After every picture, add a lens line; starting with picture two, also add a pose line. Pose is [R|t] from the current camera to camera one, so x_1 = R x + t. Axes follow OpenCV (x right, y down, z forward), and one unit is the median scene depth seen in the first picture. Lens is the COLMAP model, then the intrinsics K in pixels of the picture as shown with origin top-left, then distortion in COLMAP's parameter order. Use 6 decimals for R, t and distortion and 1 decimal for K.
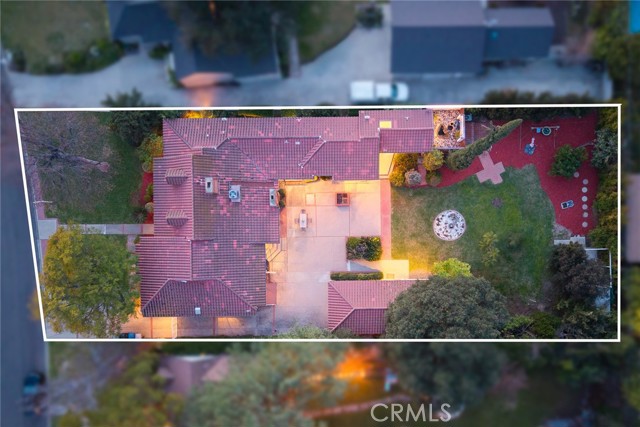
lens RADIAL K [[436.5, 0, 326.2], [0, 436.5, 237.1], [0, 0, 1]] dist [0.000888, -0.006188]
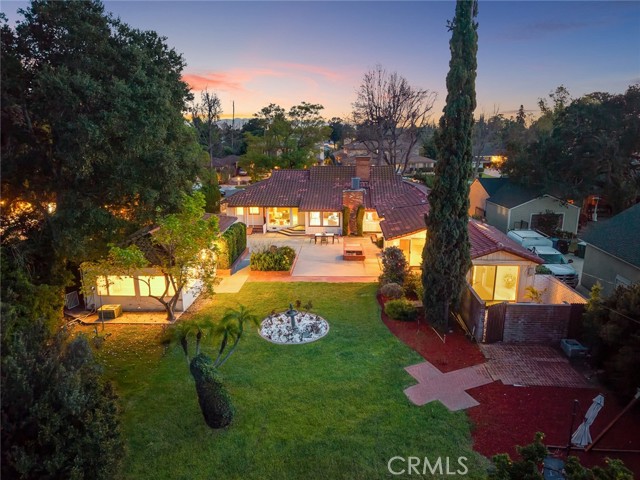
lens RADIAL K [[435.4, 0, 319.9], [0, 435.4, 236.4], [0, 0, 1]] dist [-0.006435, -0.010702]
pose [[-0.067756, 0.251750, -0.965418, 0.670598], [-0.997690, -0.012321, 0.066807, -0.079826], [0.004923, 0.967714, 0.252003, 0.808940]]
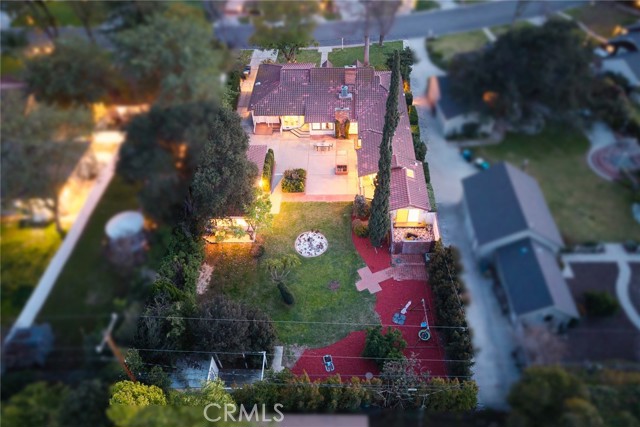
lens RADIAL K [[436.5, 0, 338.4], [0, 436.5, 231.4], [0, 0, 1]] dist [0.000888, -0.006188]
pose [[-0.023068, 0.745017, -0.666647, 0.880778], [-0.999658, -0.008971, 0.024566, -0.107548], [0.012321, 0.666985, 0.744969, 0.293887]]
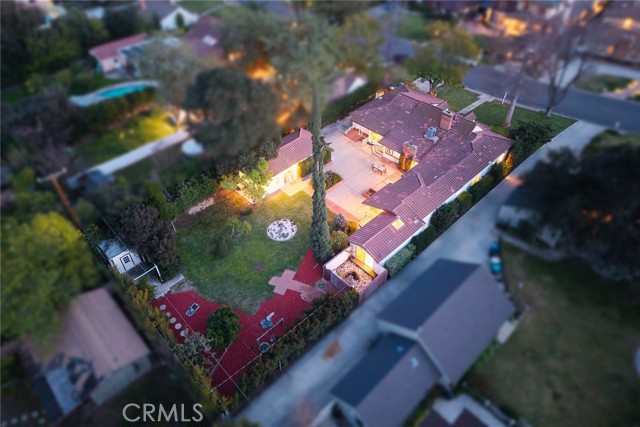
lens RADIAL K [[416.8, 0, 320.6], [0, 416.8, 213.4], [0, 0, 1]] dist [0.002171, -0.003506]
pose [[-0.724778, 0.488452, -0.485913, 0.676094], [-0.688791, -0.497072, 0.527718, -0.588930], [0.016232, 0.717171, 0.696708, 0.291109]]
